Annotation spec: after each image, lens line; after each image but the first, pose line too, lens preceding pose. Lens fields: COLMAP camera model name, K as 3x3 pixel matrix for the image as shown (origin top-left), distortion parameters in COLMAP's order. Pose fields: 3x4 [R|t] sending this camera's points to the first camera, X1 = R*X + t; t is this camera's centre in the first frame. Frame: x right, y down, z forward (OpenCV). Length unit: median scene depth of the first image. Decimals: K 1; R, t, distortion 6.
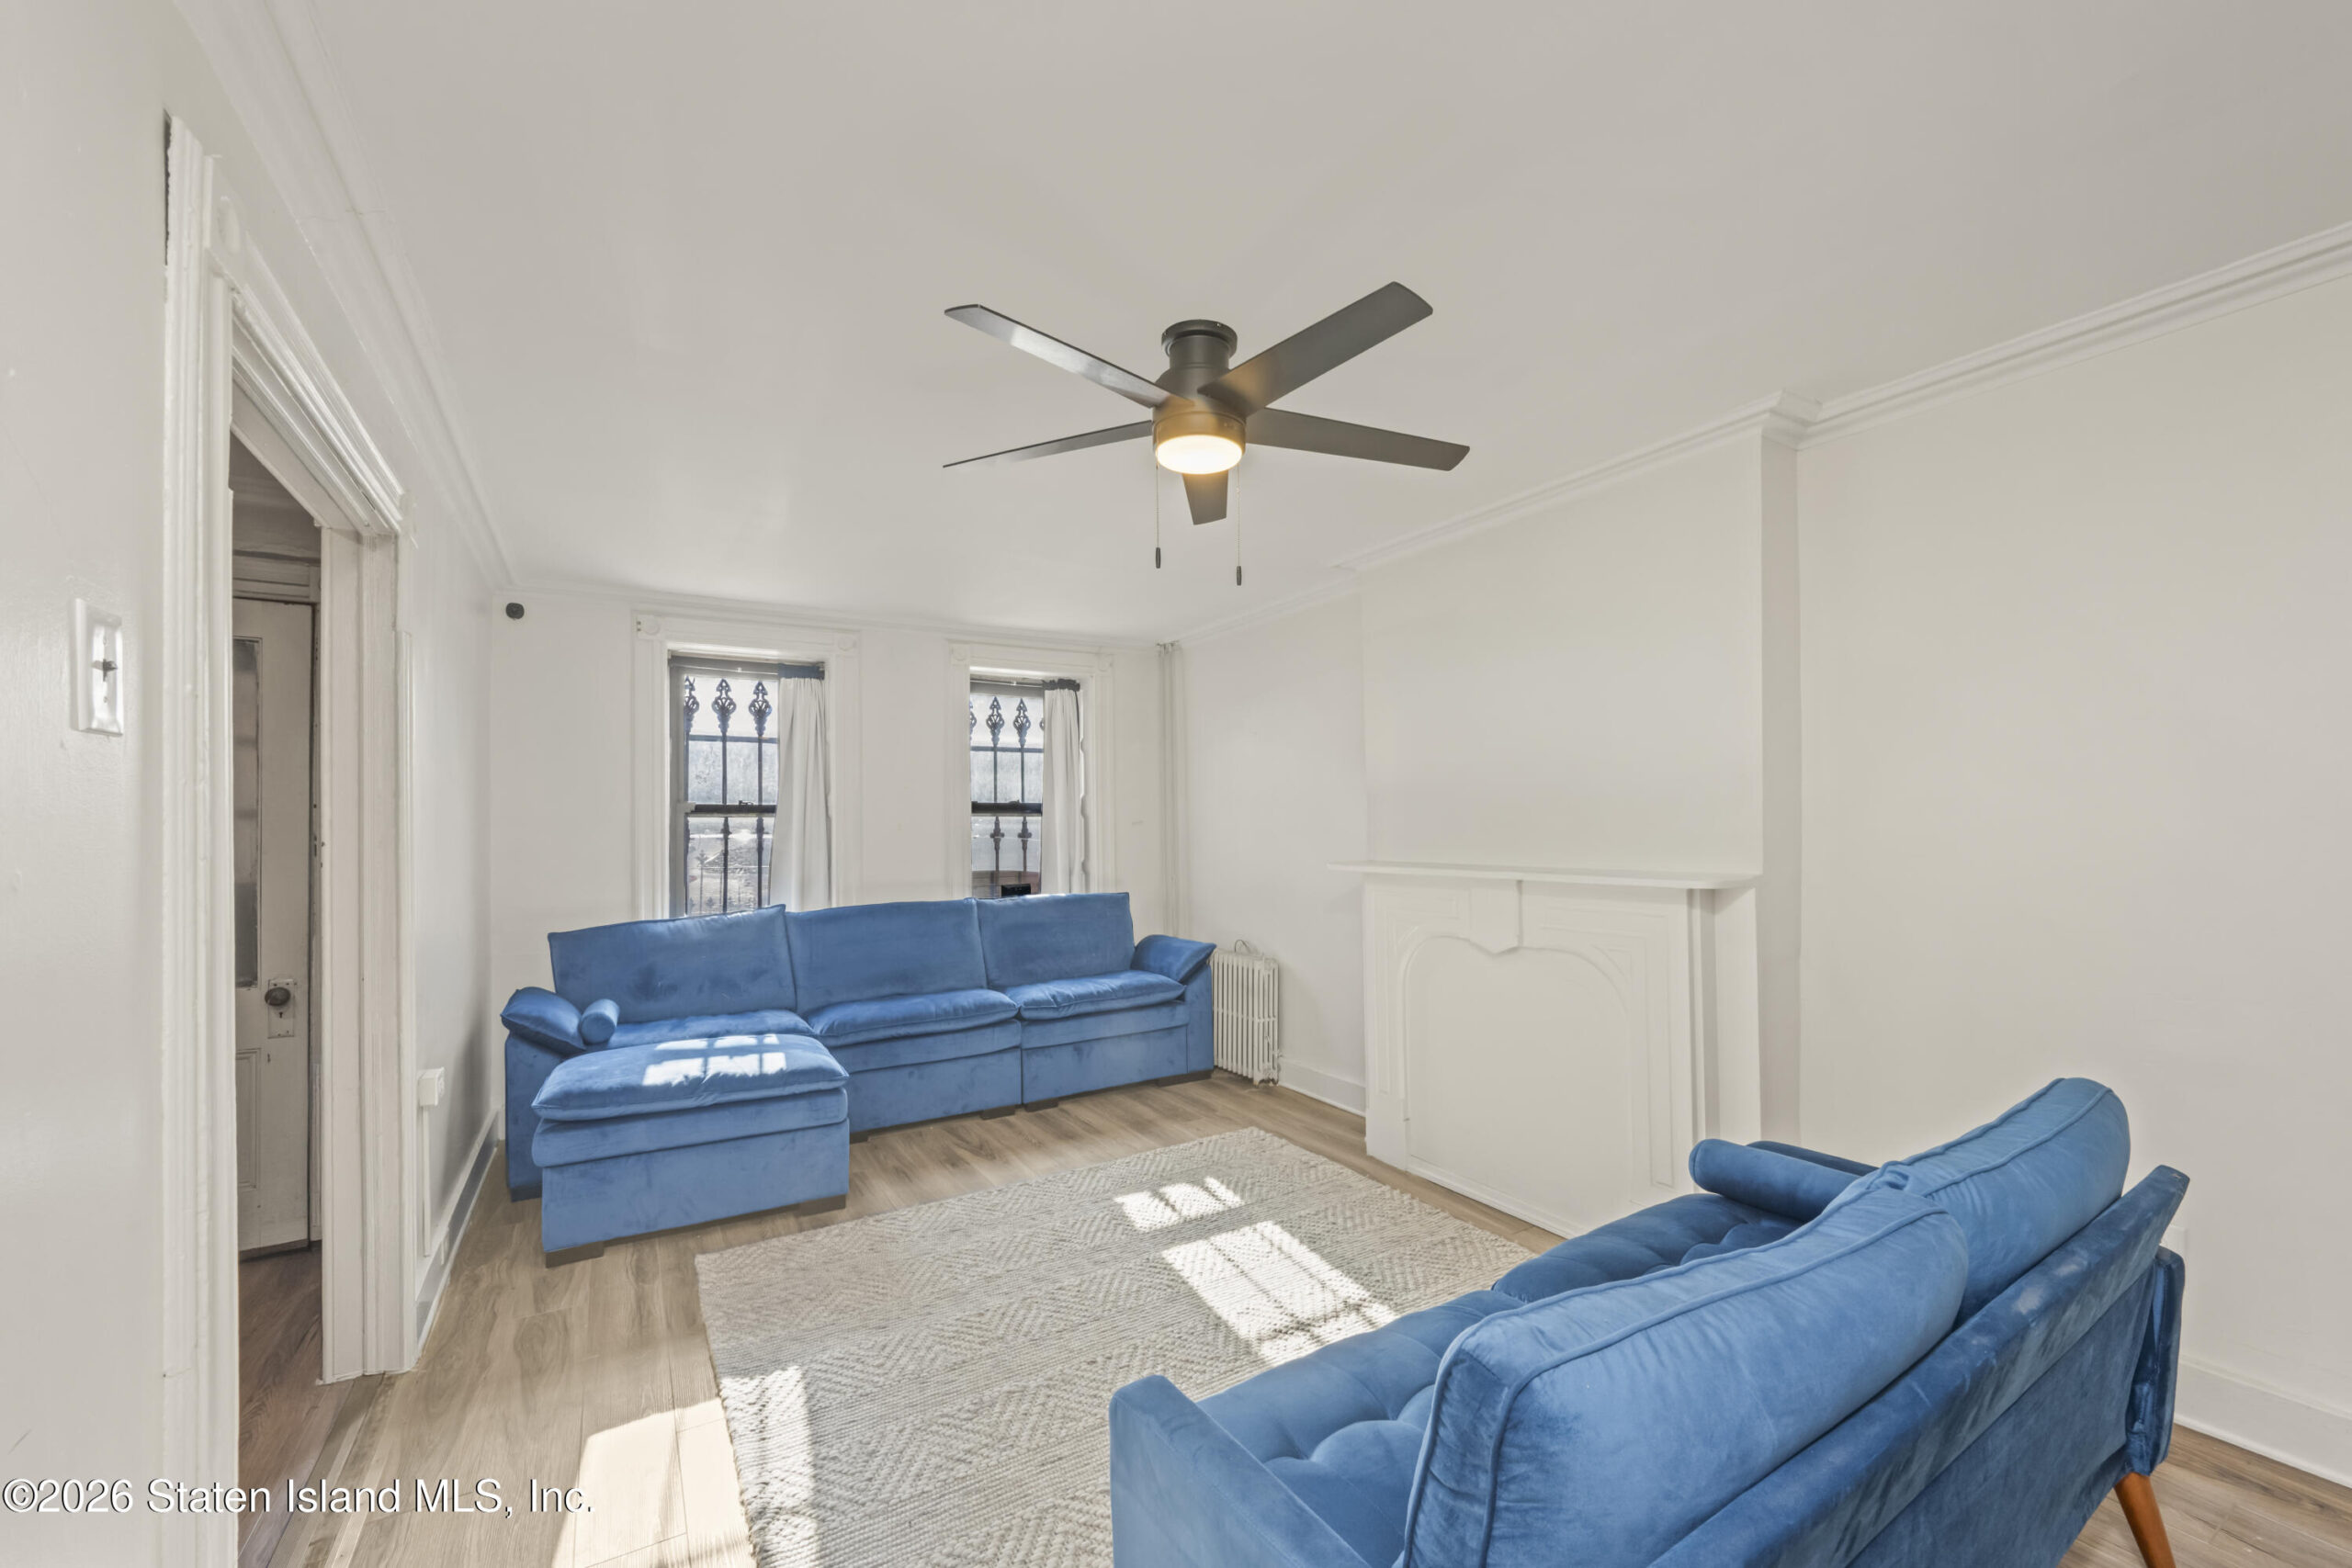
lens RADIAL K [[953.6, 0, 1186.2], [0, 953.6, 799.5], [0, 0, 1]] dist [-0.000993, -0.000400]
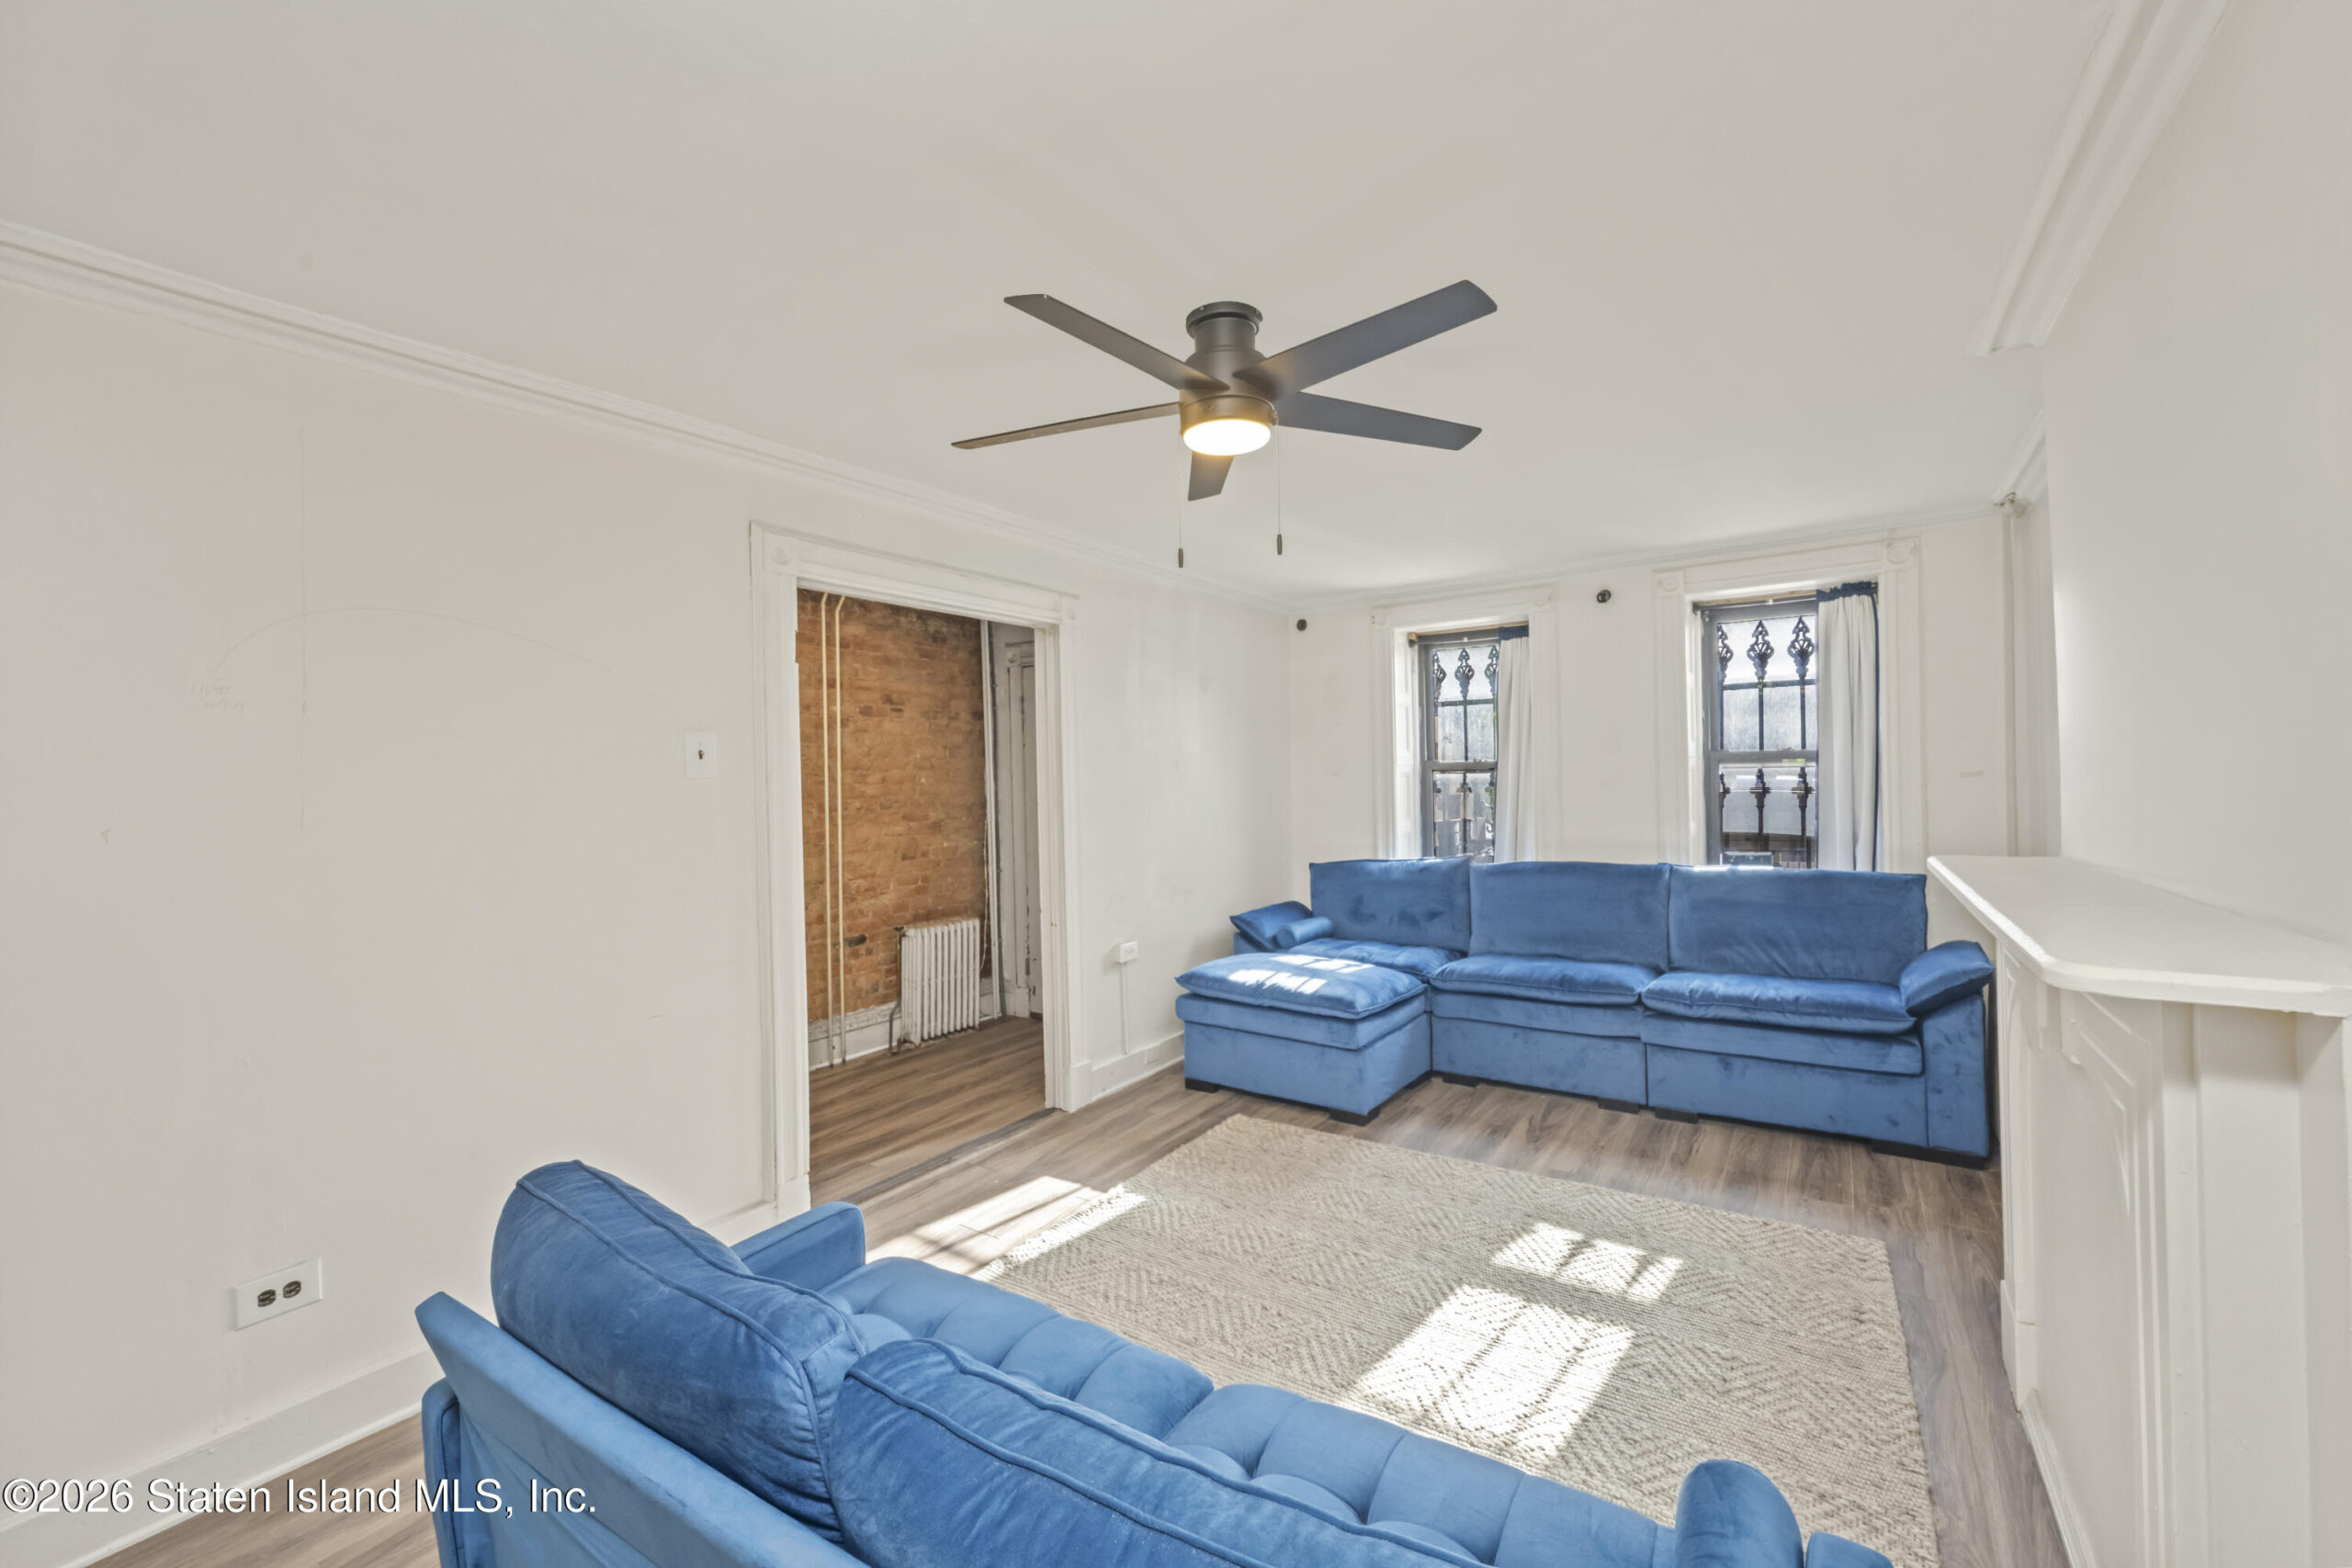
lens RADIAL K [[928.1, 0, 1176.0], [0, 928.1, 784.0], [0, 0, 1]] dist [-0.000024, -0.000231]
pose [[0.414778, 0.000451, -0.909923, 0.406354], [0.032998, 0.999335, 0.015537, 0.003327], [0.909324, -0.036470, 0.414487, 0.276205]]
